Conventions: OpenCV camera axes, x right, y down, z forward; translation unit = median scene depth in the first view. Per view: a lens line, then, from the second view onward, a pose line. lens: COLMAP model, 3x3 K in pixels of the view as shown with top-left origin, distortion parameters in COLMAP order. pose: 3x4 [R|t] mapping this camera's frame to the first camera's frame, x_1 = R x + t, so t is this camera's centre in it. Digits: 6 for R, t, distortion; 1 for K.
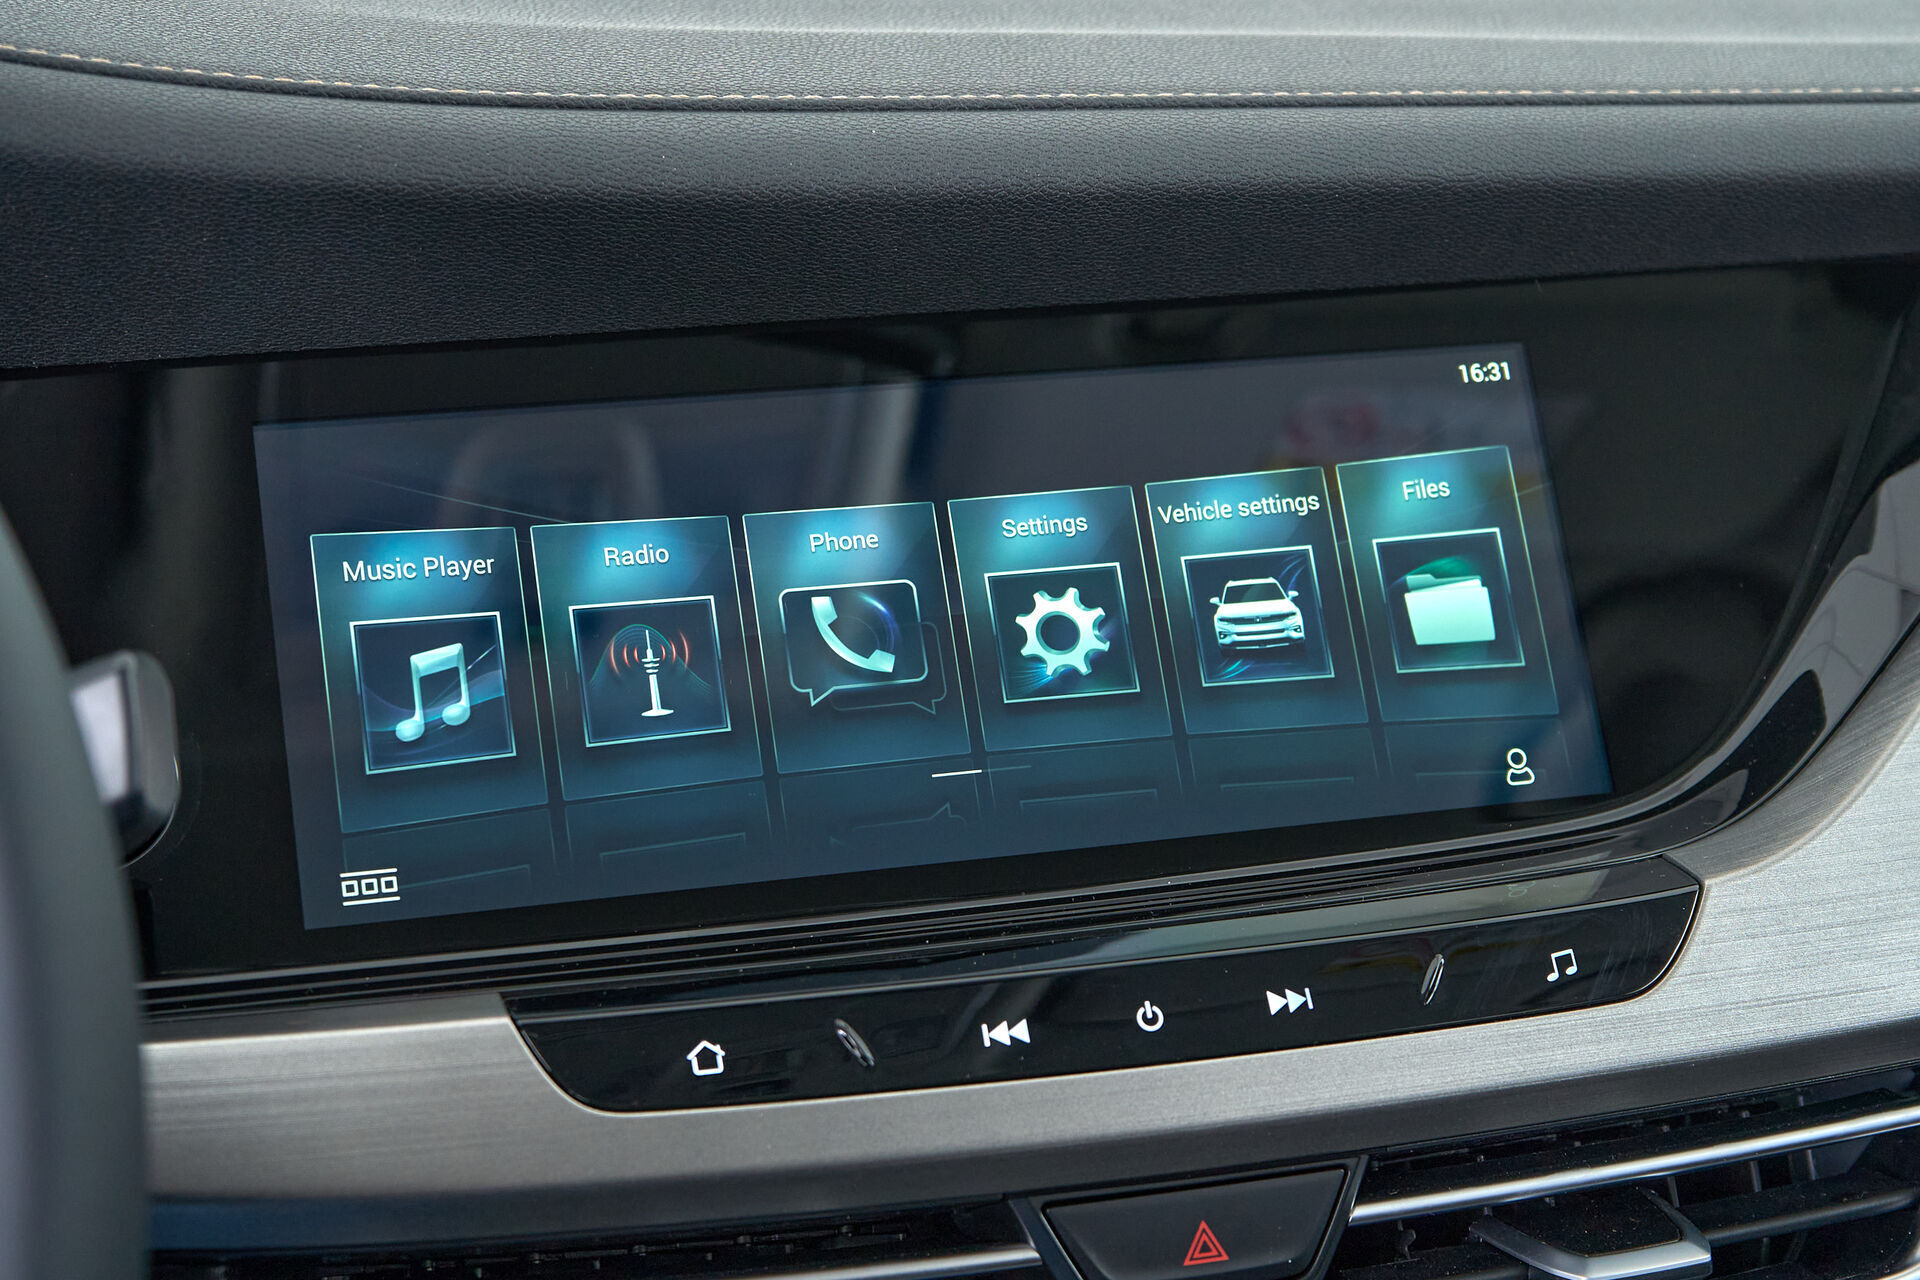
lens RADIAL K [[3468.9, 0, 1021.8], [0, 3468.9, 588.6], [0, 0, 1]] dist [0.000582, 0.000000]
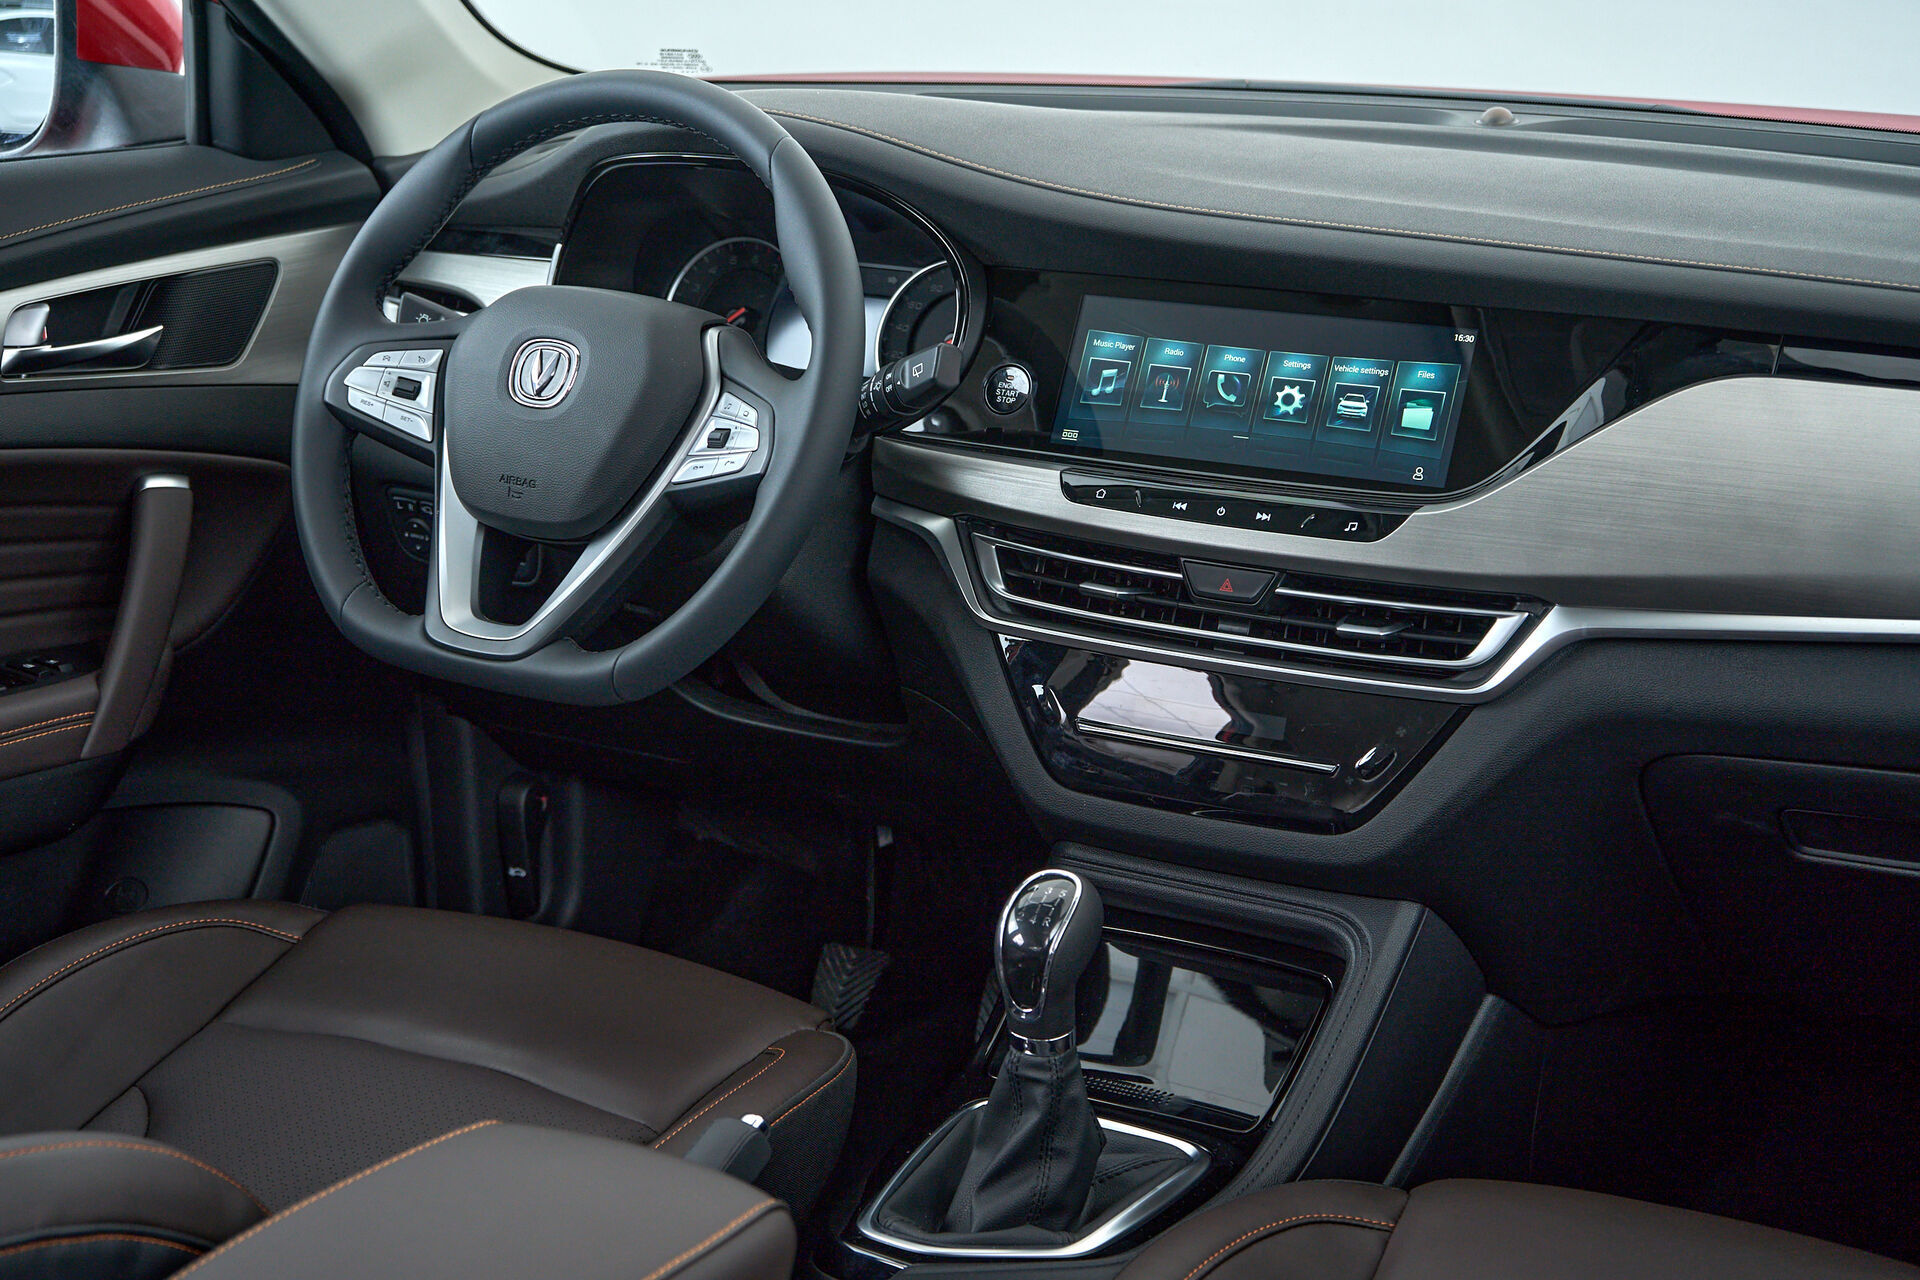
lens RADIAL K [[3197.6, 0, 963.7], [0, 3197.6, 633.7], [0, 0, 1]] dist [-0.024249, 0.000000]
pose [[0.684091, 0.208700, -0.698901, 1.842967], [-0.166567, 0.977572, 0.128877, -0.101795], [0.710123, 0.028250, 0.703511, -1.179007]]
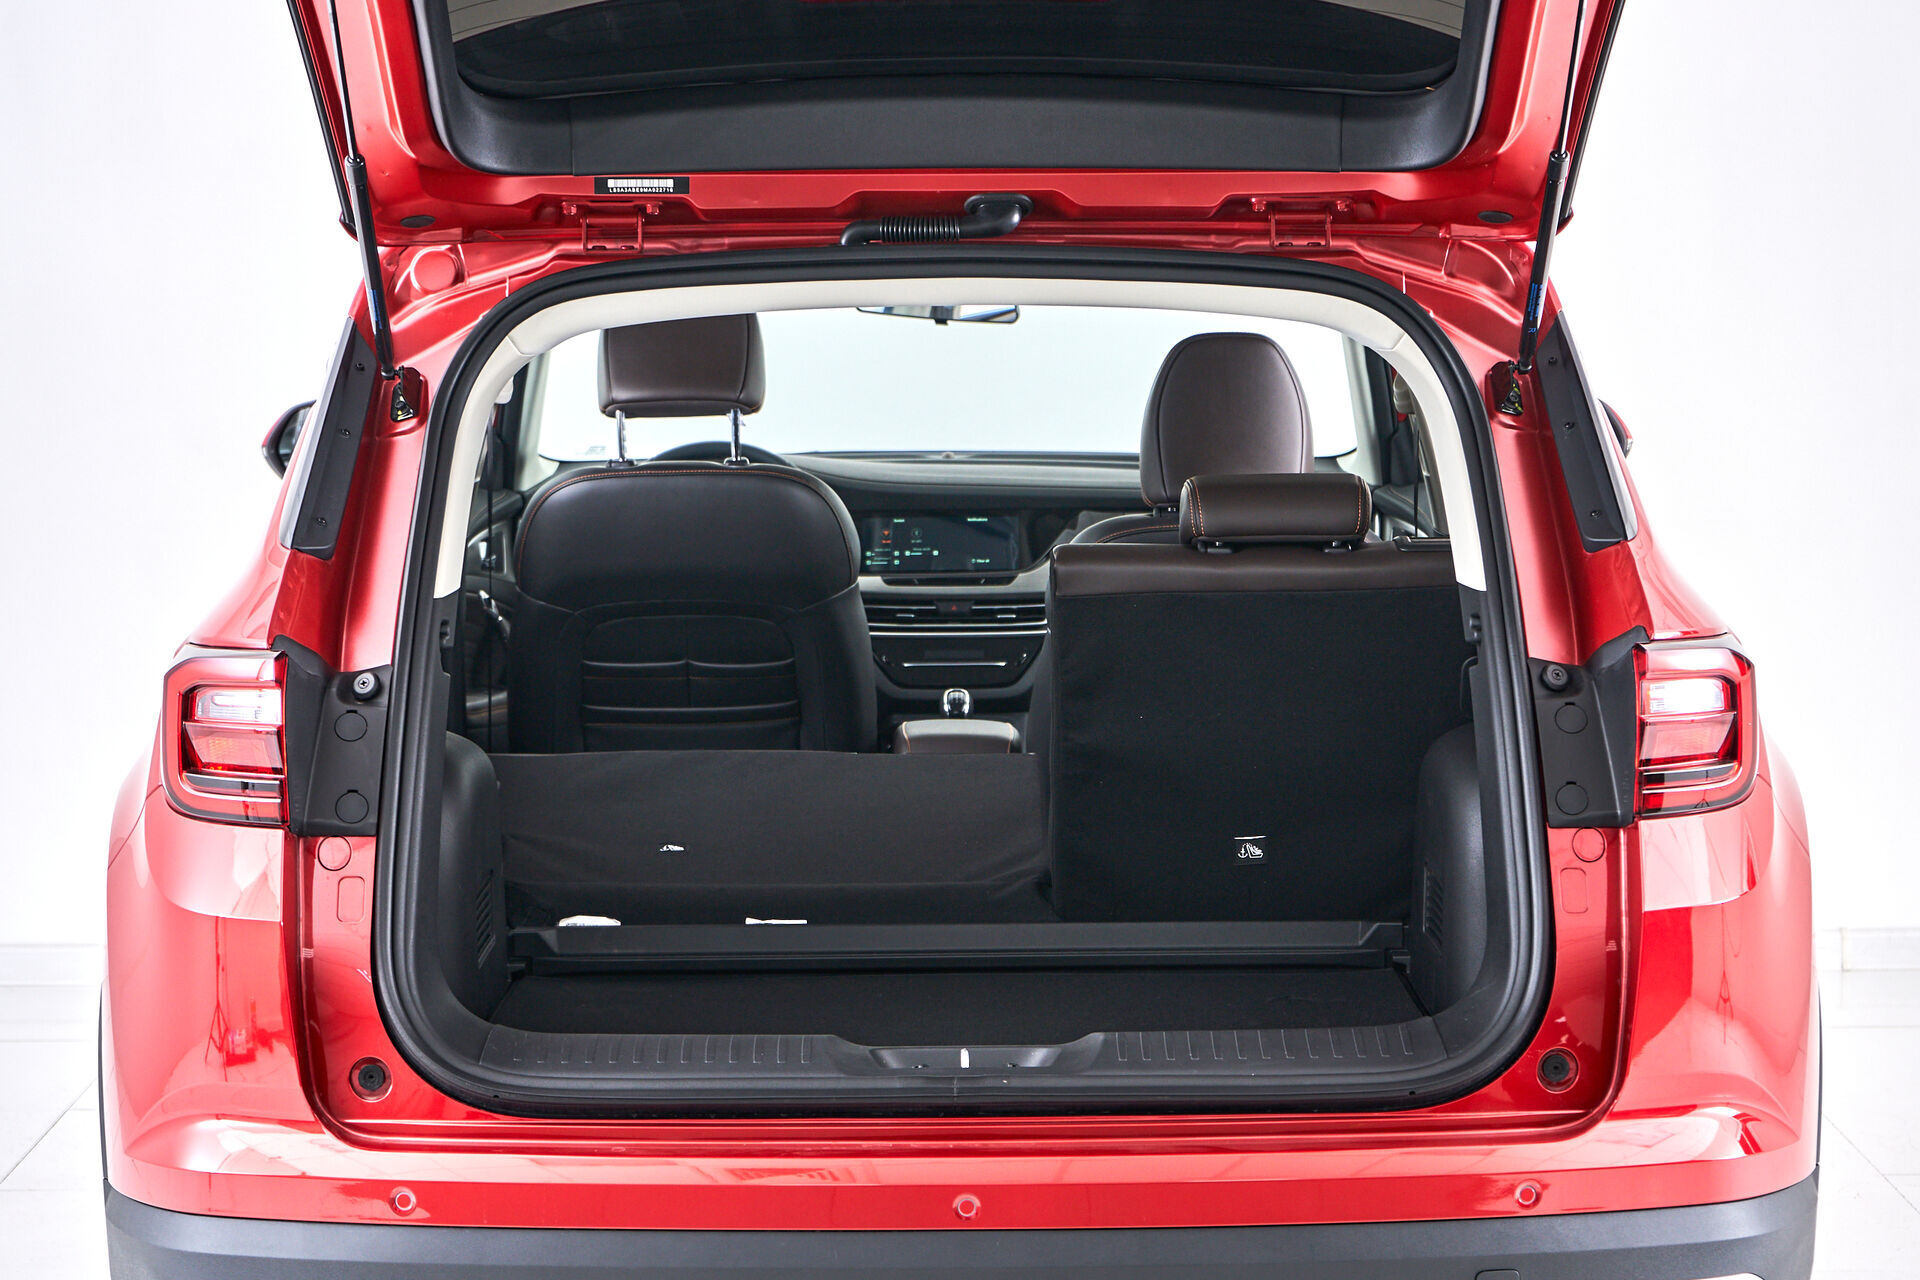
lens RADIAL K [[4073.2, 0, 967.1], [0, 4073.2, 641.8], [0, 0, 1]] dist [0.005340, 0.000000]
pose [[0.959972, 0.032403, -0.278216, 2.866146], [-0.065865, 0.991547, -0.111783, 1.376777], [0.272242, 0.125633, 0.953992, -8.588379]]
